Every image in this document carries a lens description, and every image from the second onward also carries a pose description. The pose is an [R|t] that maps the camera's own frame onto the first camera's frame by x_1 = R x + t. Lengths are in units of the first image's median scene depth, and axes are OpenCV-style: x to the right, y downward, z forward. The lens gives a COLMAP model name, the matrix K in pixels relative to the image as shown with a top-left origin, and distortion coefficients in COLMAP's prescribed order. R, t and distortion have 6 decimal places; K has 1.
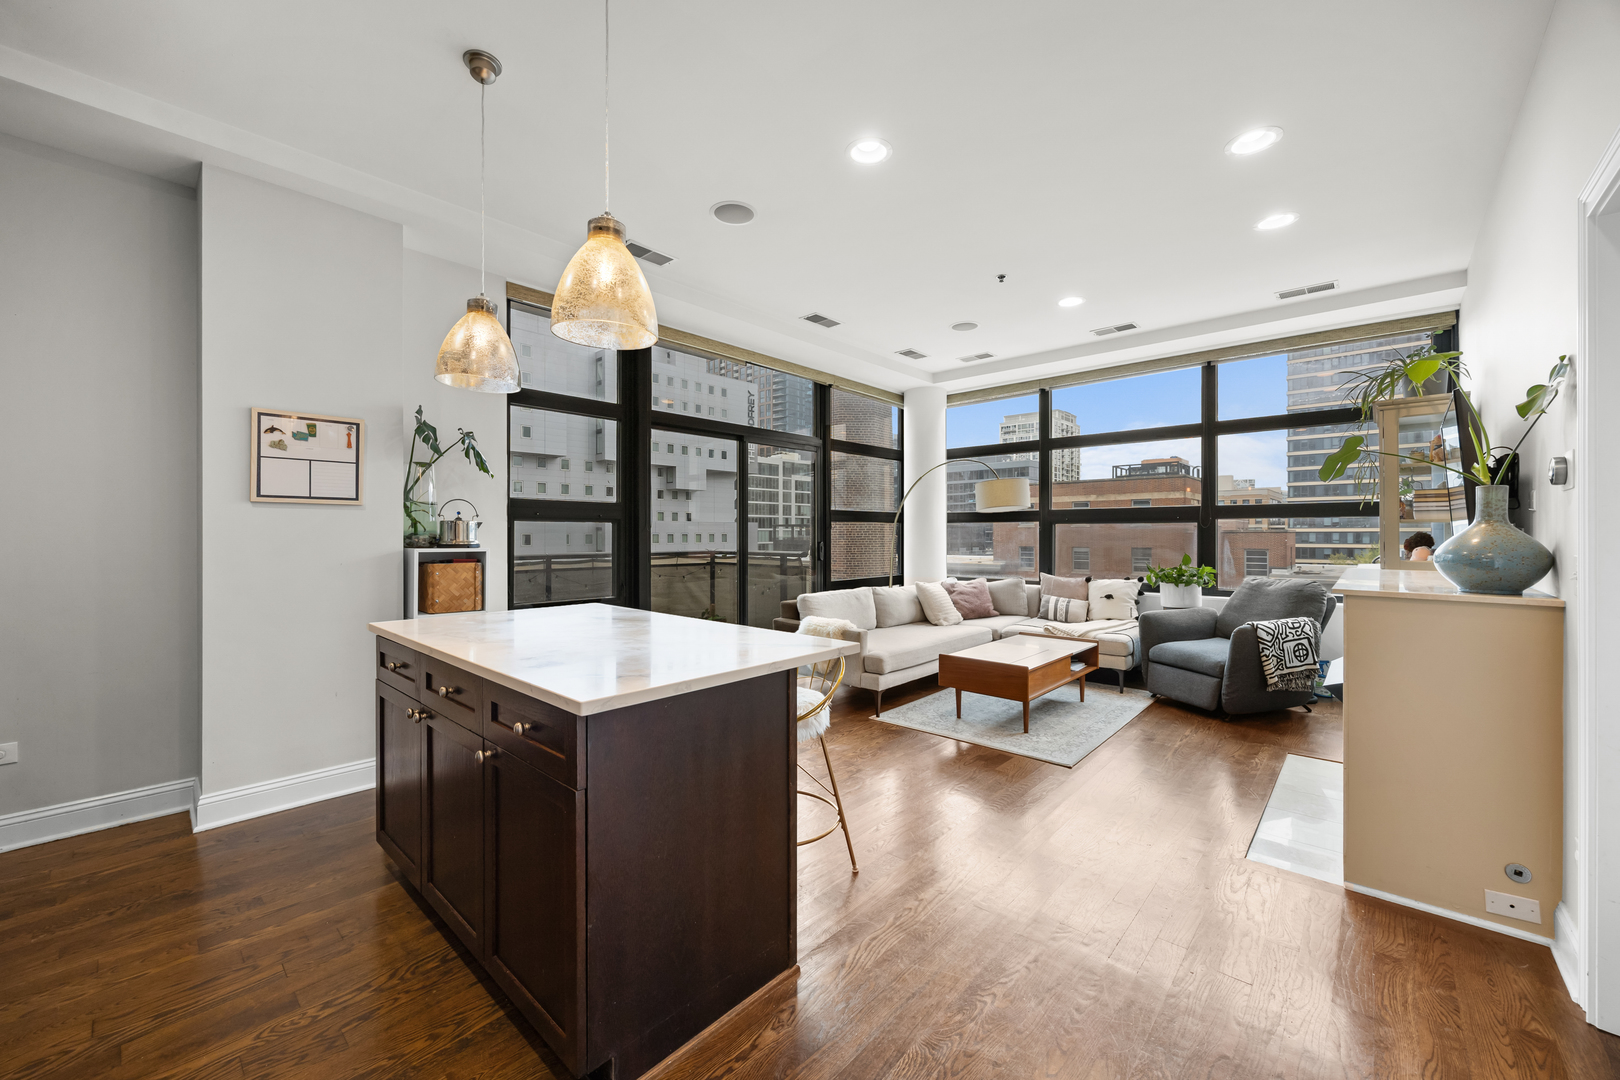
lens RADIAL K [[624.1, 0, 812.6], [0, 624.1, 533.3], [0, 0, 1]] dist [-0.006709, 0.000067]
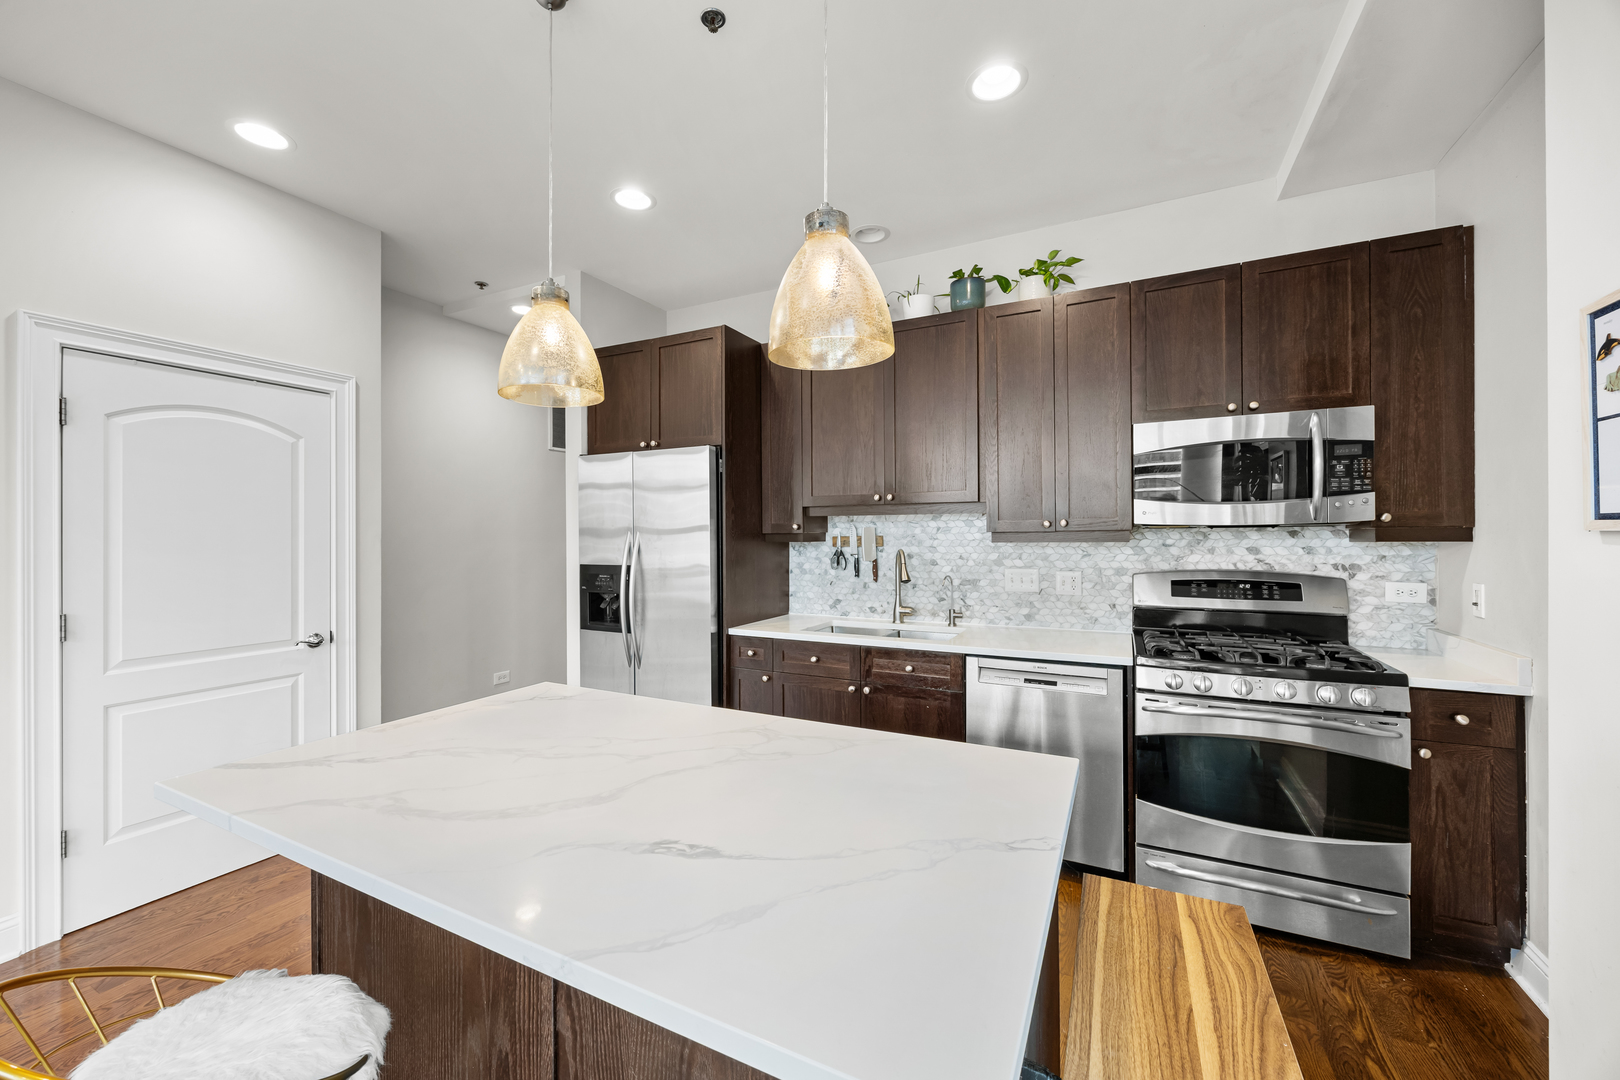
lens RADIAL K [[624.1, 0, 811.5], [0, 624.1, 532.8], [0, 0, 1]] dist [-0.006709, 0.000067]
pose [[-0.965823, 0.006293, -0.259127, -0.260053], [0.006473, 0.999979, 0.000158, -0.047867], [0.259122, -0.001525, -0.965843, 1.157590]]
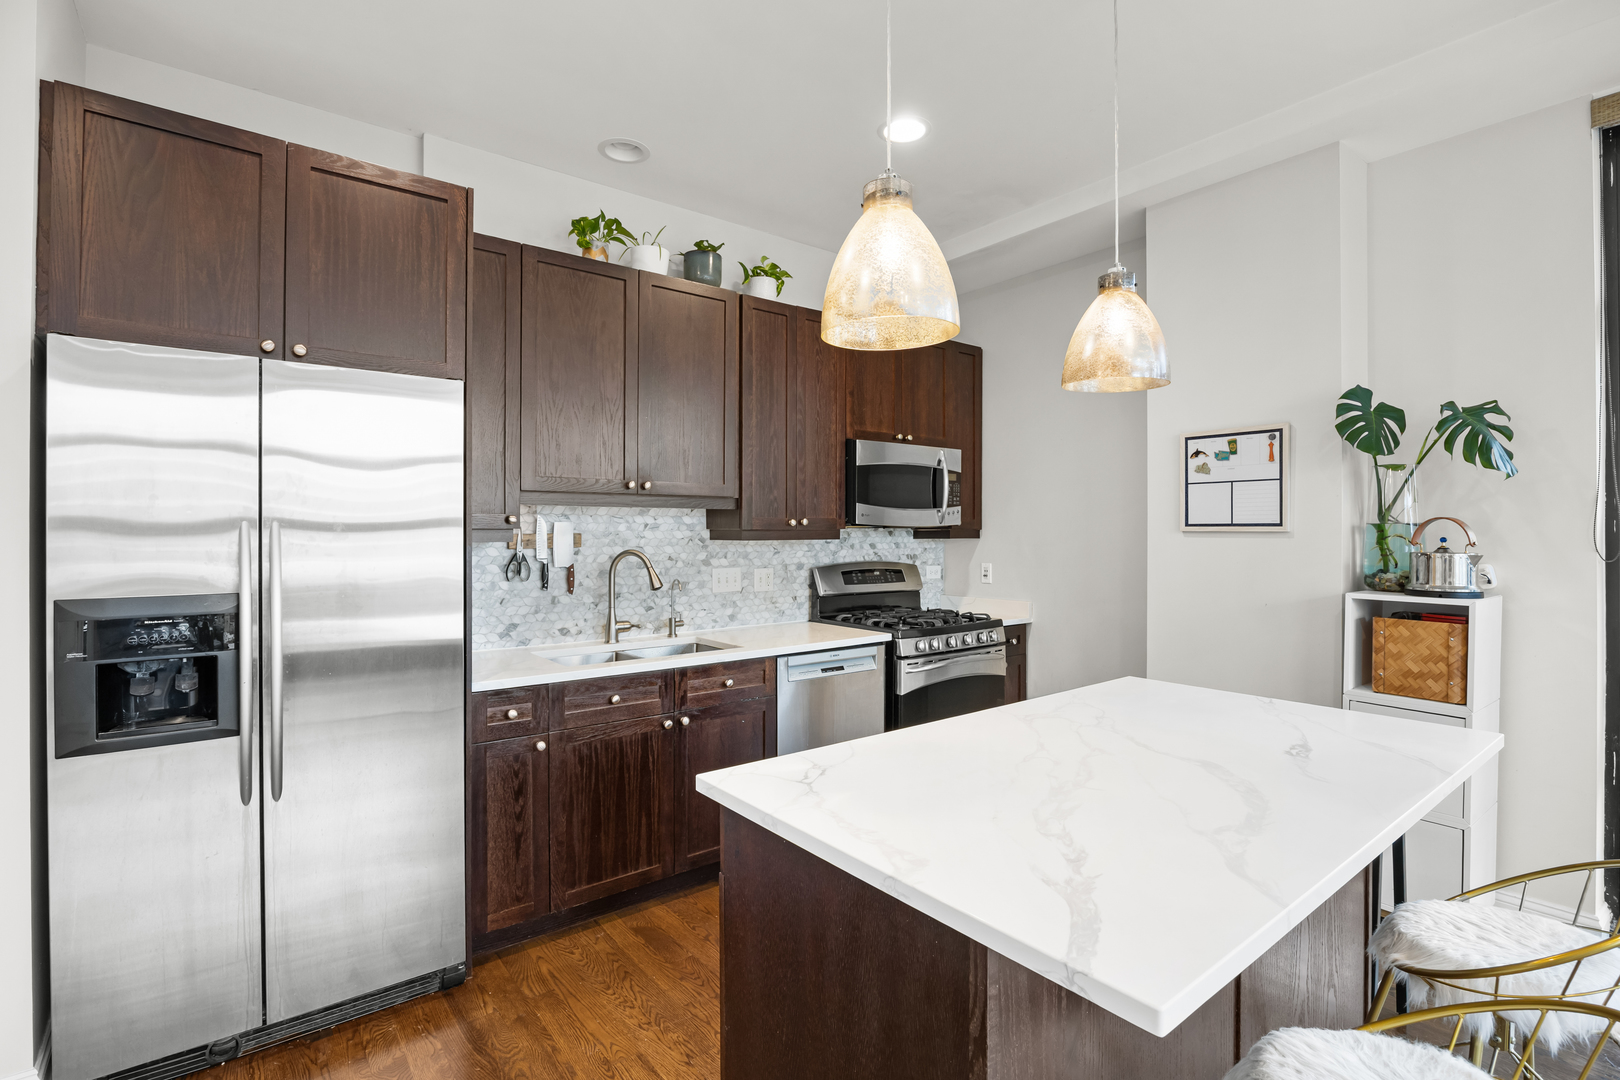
lens RADIAL K [[751.3, 0, 819.1], [0, 751.3, 533.8], [0, 0, 1]] dist [-0.014704, -0.000279]
pose [[-0.172288, 0.003172, -0.985041, 0.306900], [-0.002961, 0.999989, 0.003738, -0.045652], [0.985042, 0.003561, -0.172277, 0.590841]]
